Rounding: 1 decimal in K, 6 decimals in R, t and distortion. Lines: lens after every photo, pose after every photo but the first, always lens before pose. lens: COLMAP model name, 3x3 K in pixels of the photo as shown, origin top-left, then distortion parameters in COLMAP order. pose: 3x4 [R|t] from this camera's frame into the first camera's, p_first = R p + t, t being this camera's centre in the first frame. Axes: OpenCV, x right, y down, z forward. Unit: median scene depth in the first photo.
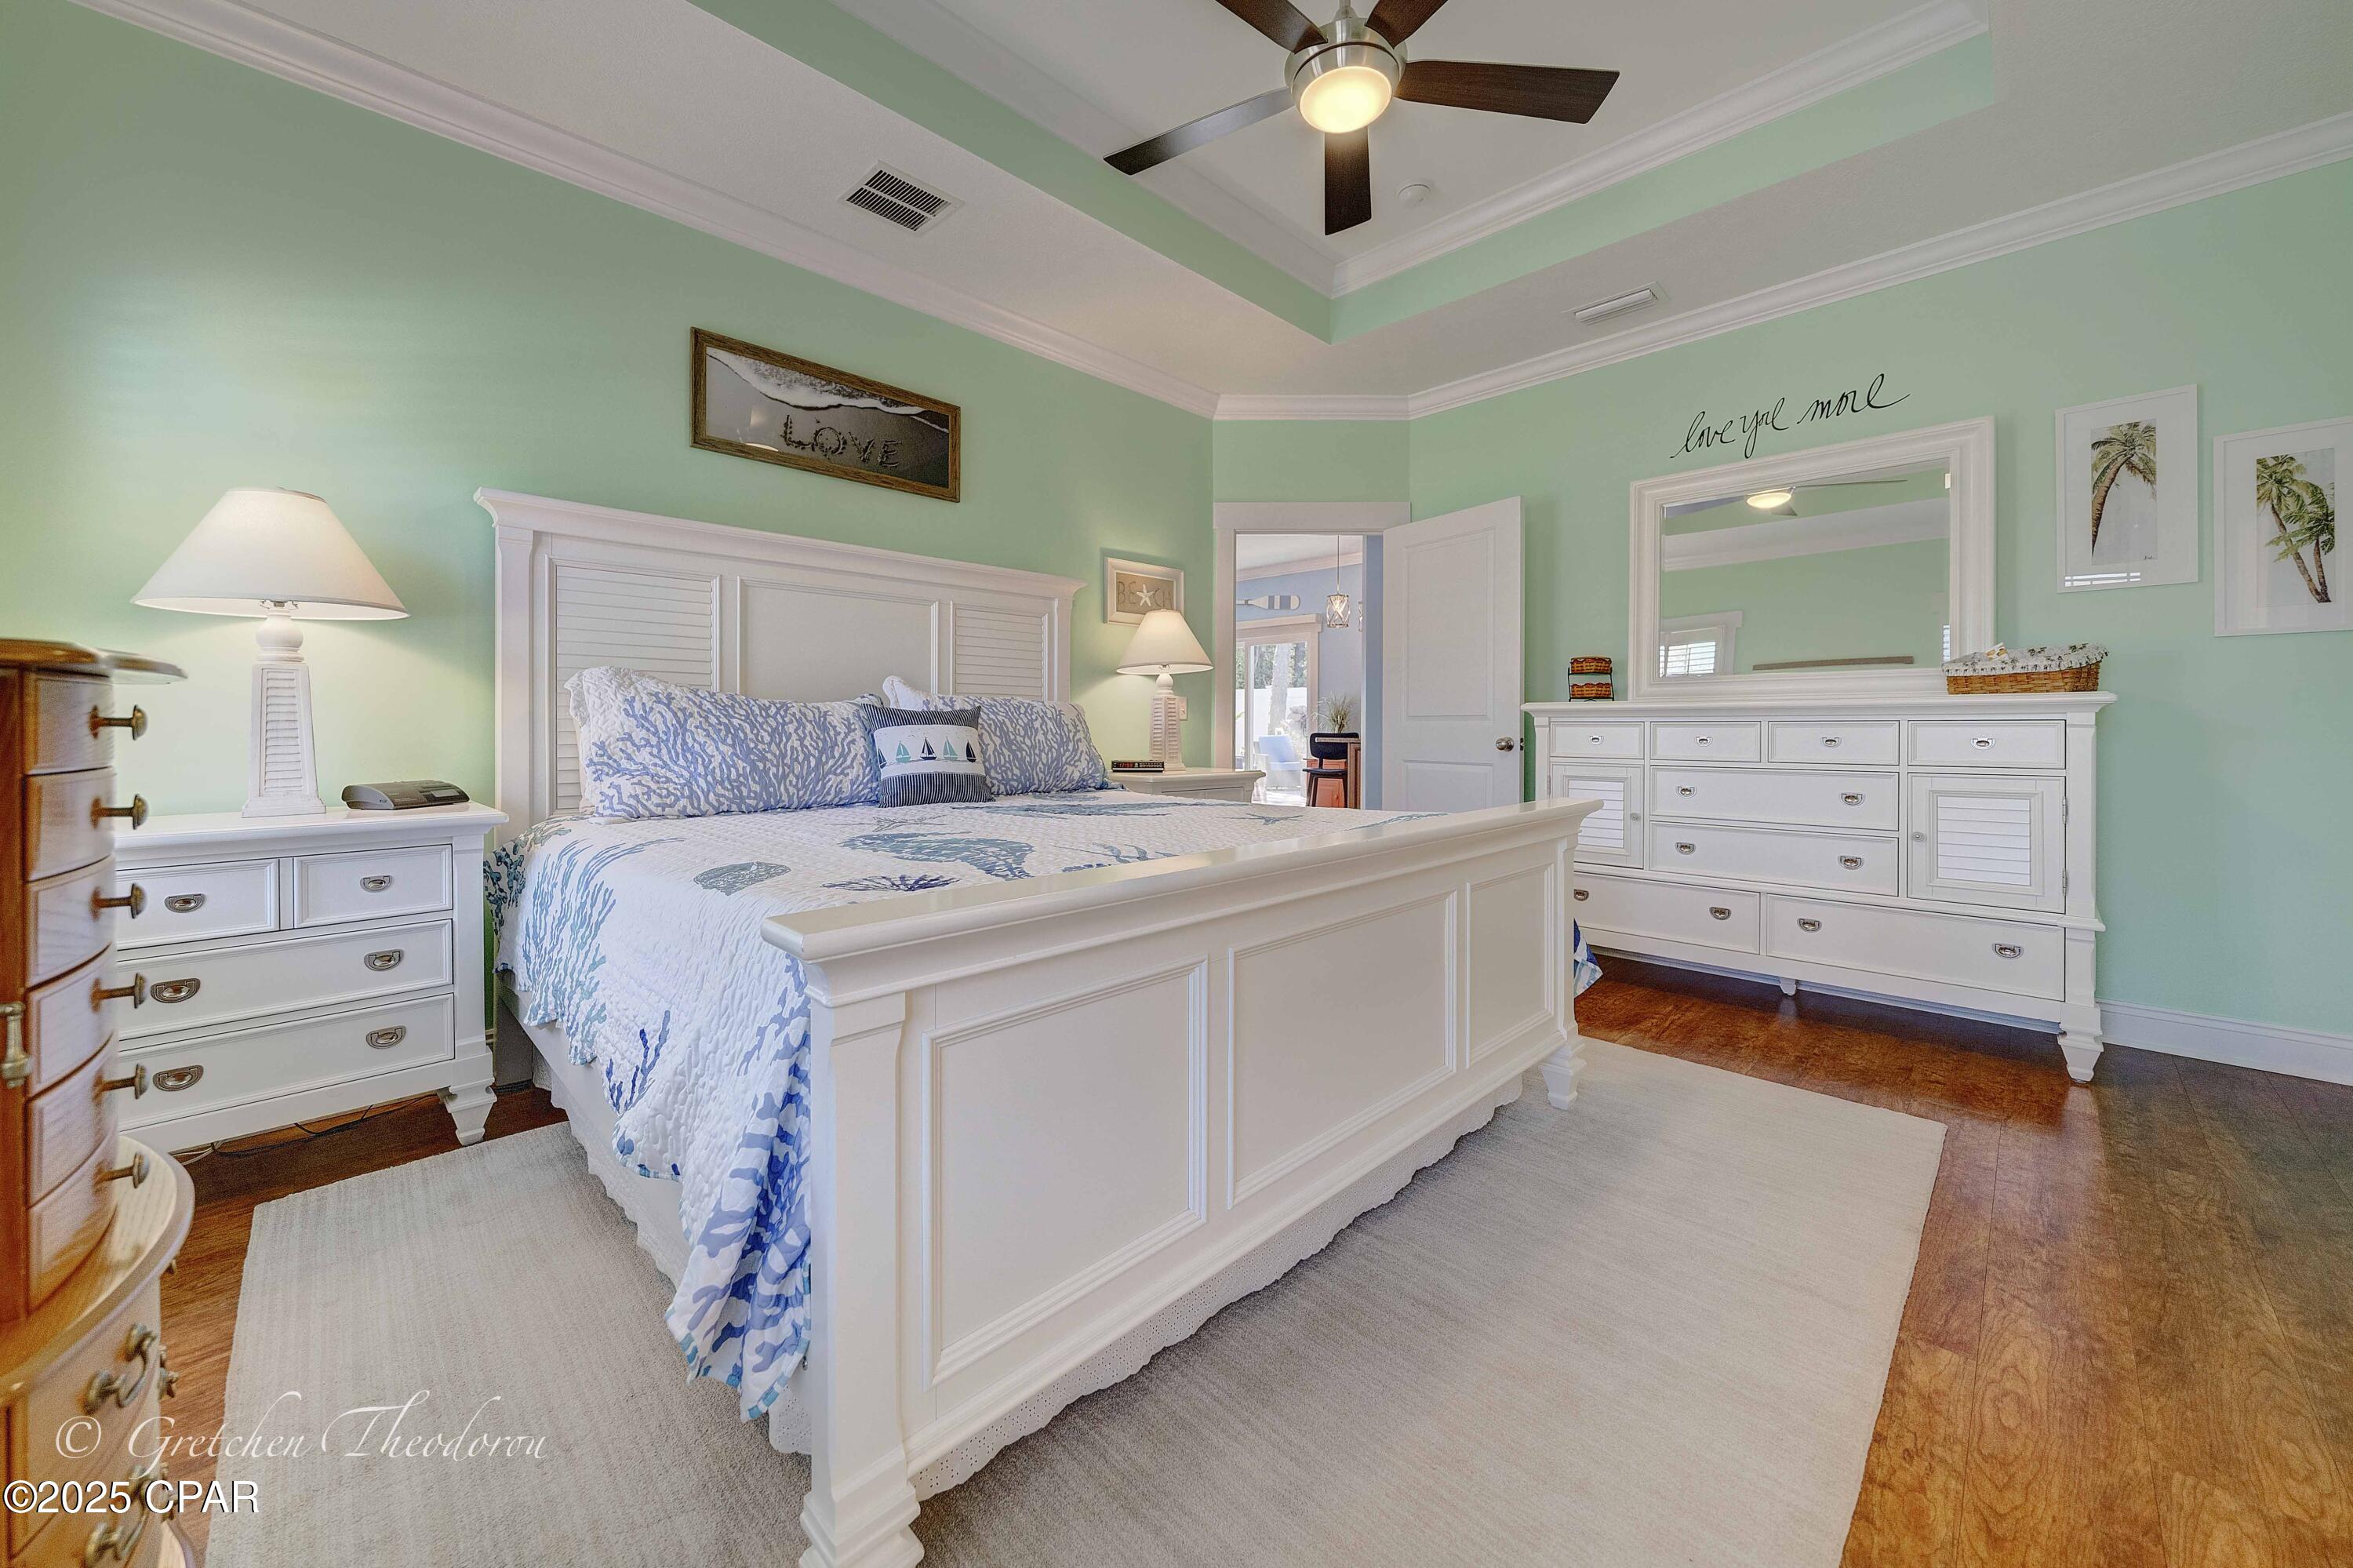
lens RADIAL K [[874.6, 0, 1180.9], [0, 874.6, 720.0], [0, 0, 1]] dist [-0.006463, -0.000141]
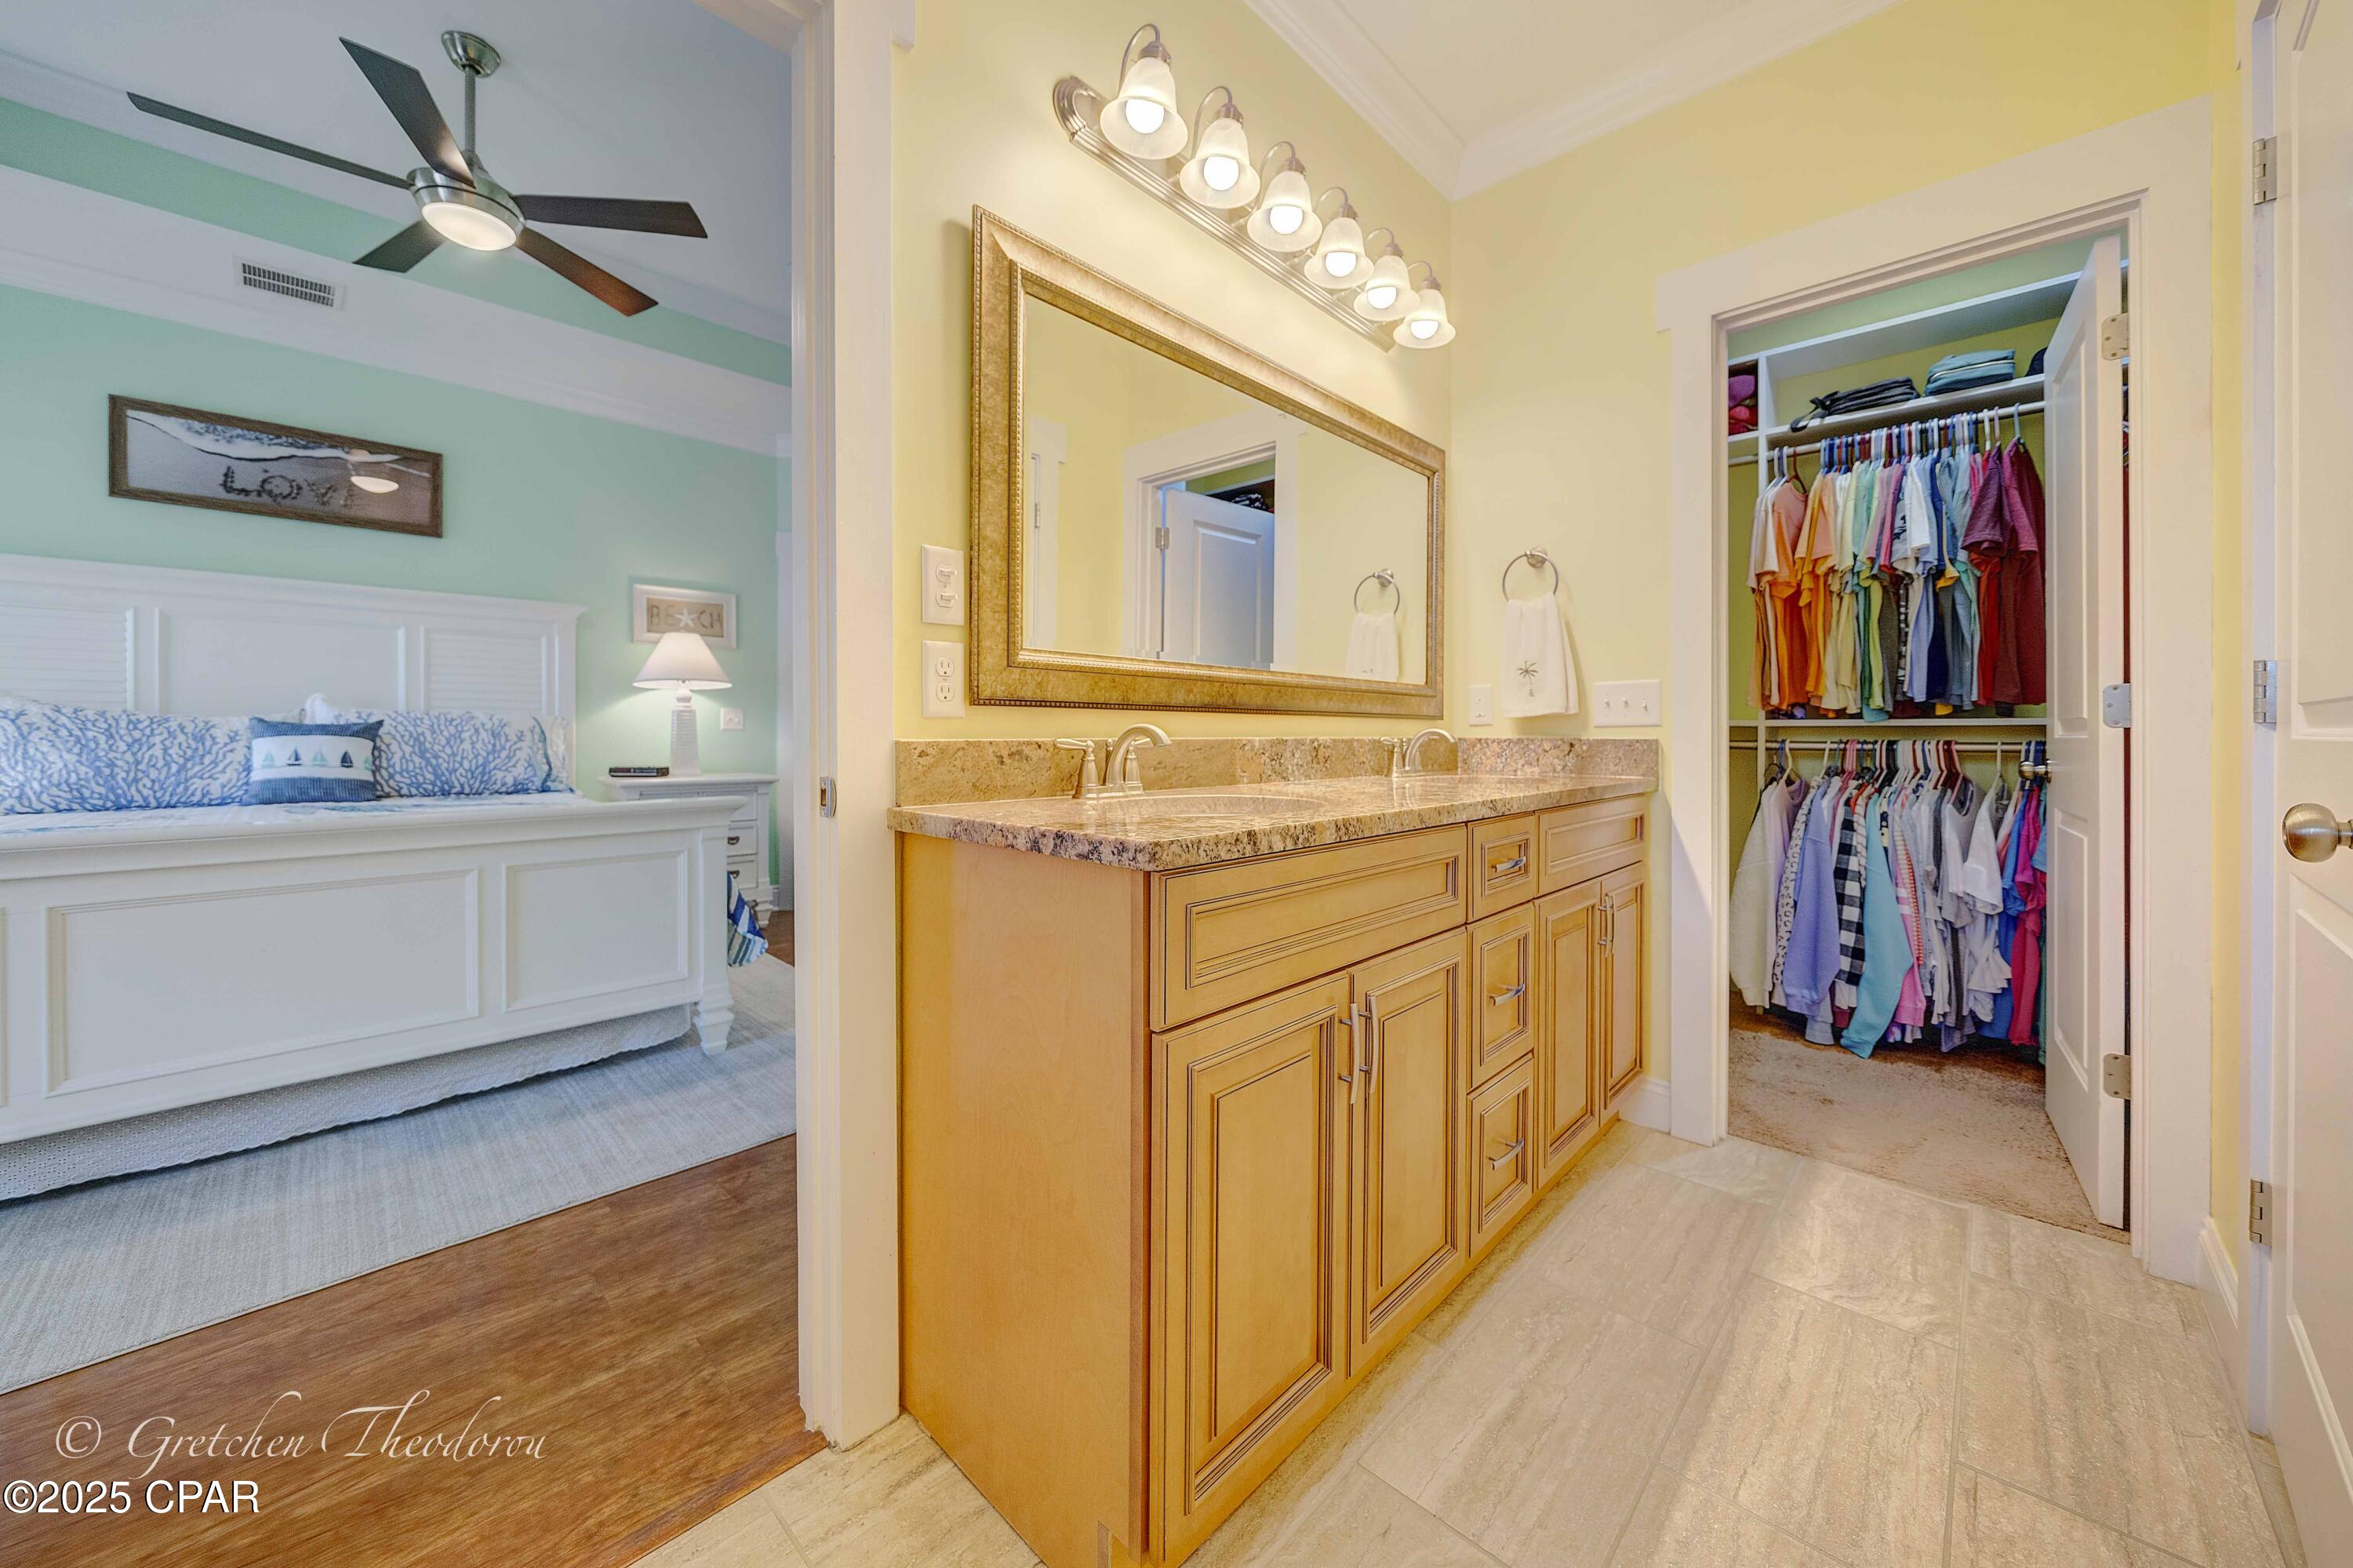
lens RADIAL K [[879.9, 0, 1154.9], [0, 879.9, 717.6], [0, 0, 1]] dist [-0.001755, -0.000160]
pose [[0.999957, 0.001032, 0.009169, 0.804058], [-0.000954, 0.999963, -0.008585, -0.009733], [-0.009178, 0.008576, 0.999921, -0.175218]]
